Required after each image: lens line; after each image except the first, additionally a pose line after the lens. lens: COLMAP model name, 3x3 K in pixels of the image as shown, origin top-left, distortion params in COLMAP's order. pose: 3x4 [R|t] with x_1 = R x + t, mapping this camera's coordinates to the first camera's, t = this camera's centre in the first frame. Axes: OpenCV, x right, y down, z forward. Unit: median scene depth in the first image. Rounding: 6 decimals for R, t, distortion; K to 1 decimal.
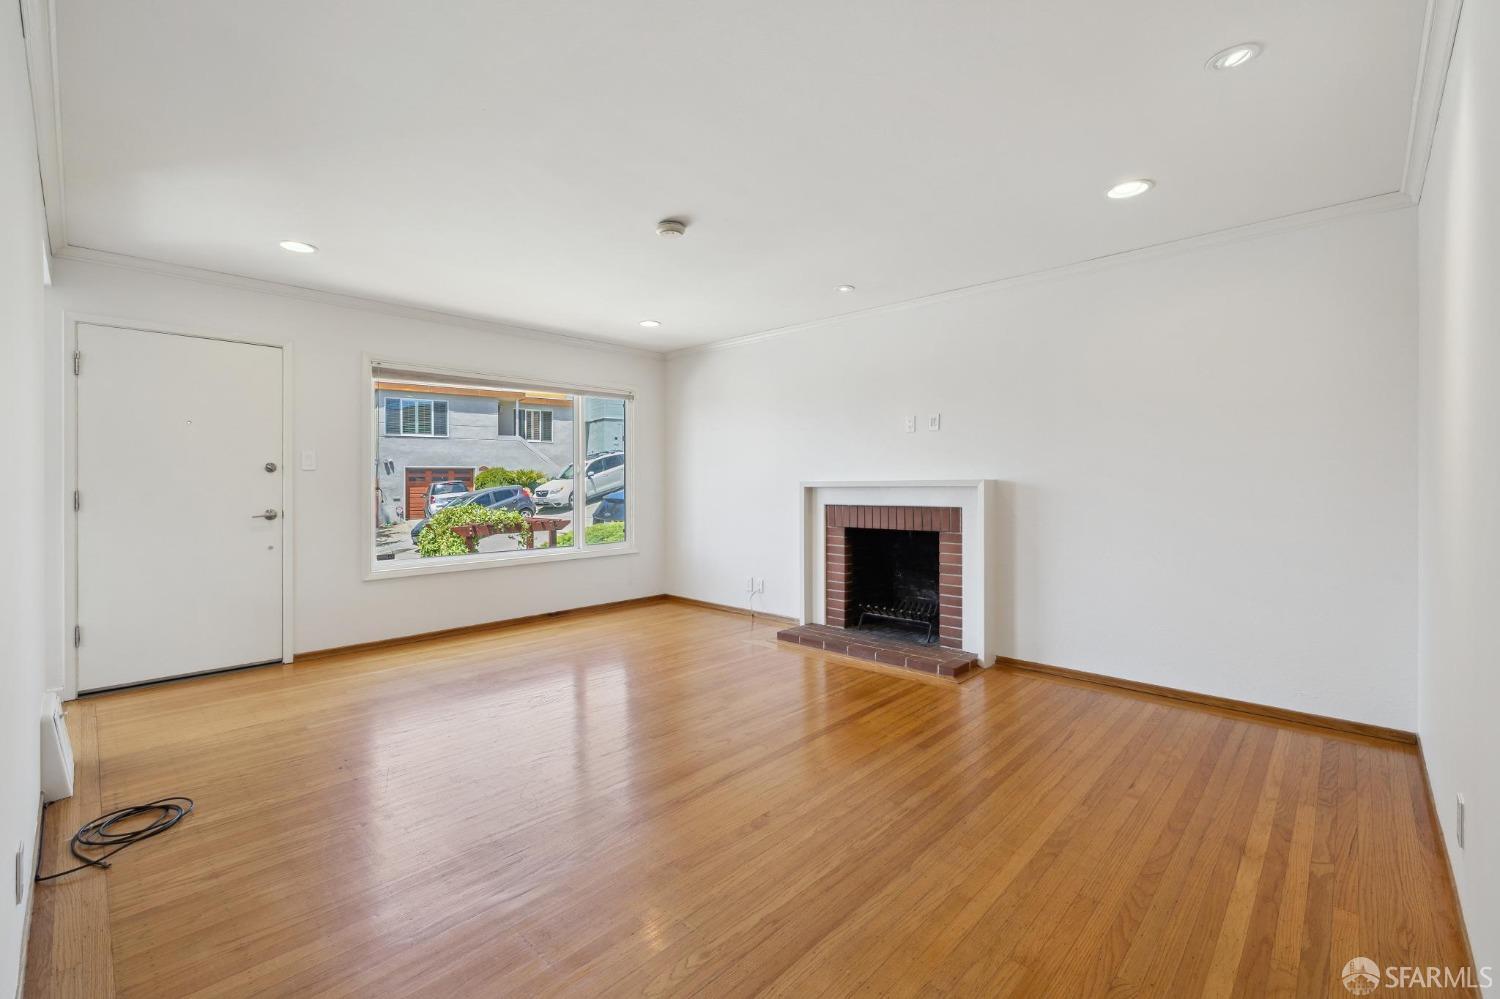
lens RADIAL K [[637.0, 0, 739.8], [0, 637.0, 487.1], [0, 0, 1]] dist [0.003997, 0.000703]
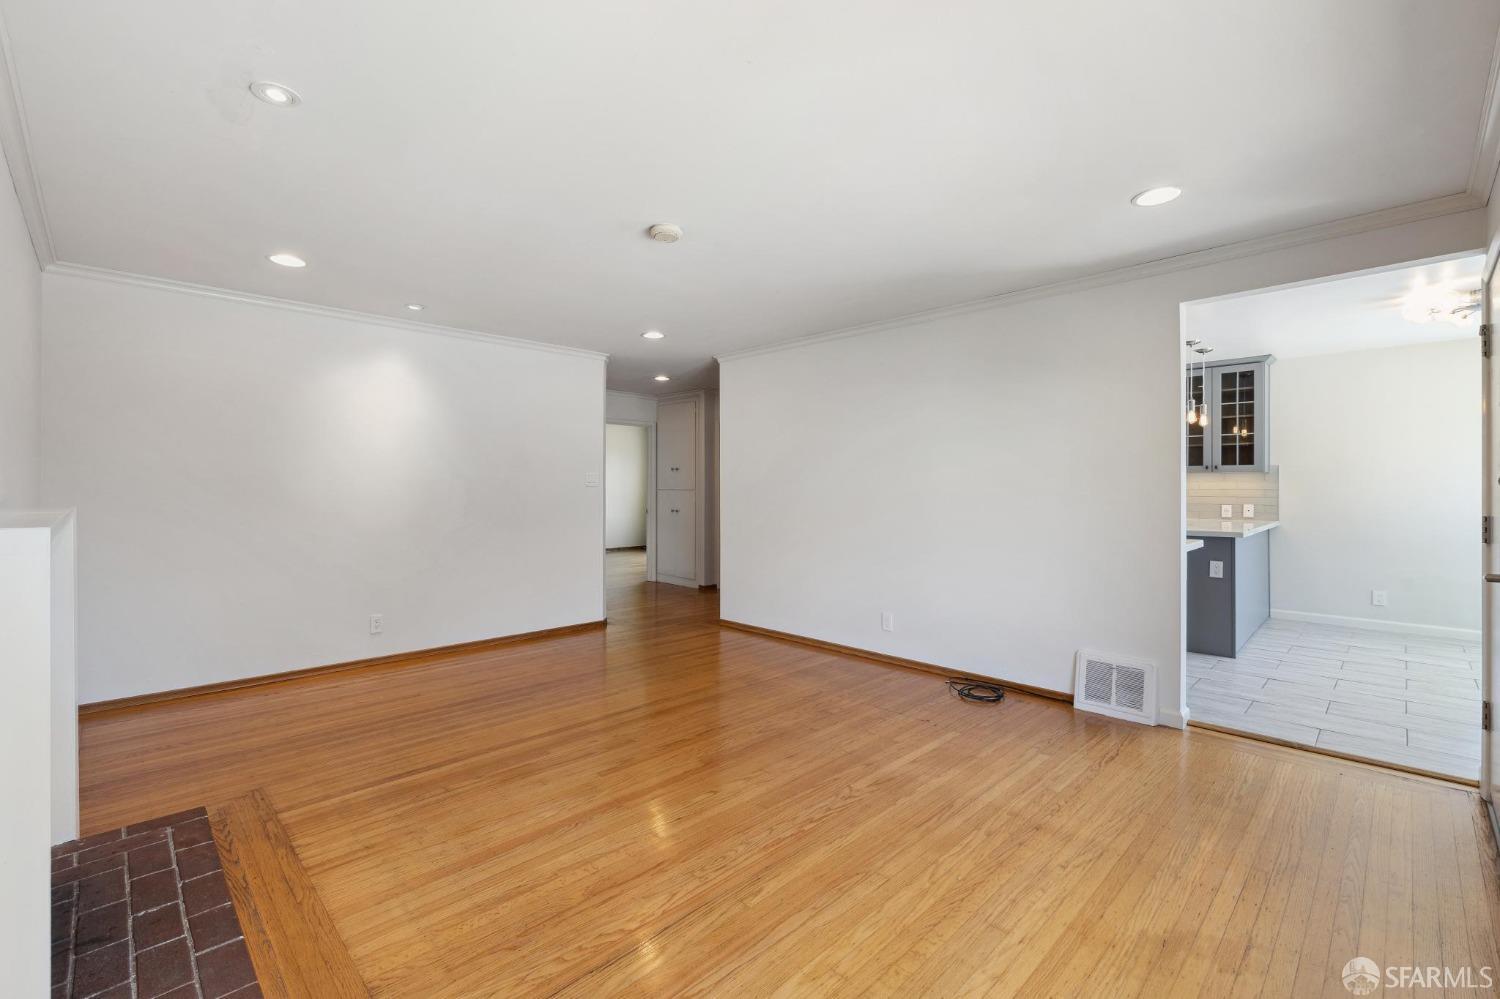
lens RADIAL K [[637.0, 0, 739.8], [0, 637.0, 487.1], [0, 0, 1]] dist [0.003997, 0.000703]
pose [[-0.999305, 0.000469, 0.037263, -0.182237], [0.000654, 0.999988, 0.004940, -0.022493], [-0.037261, 0.004961, -0.999293, 1.419403]]
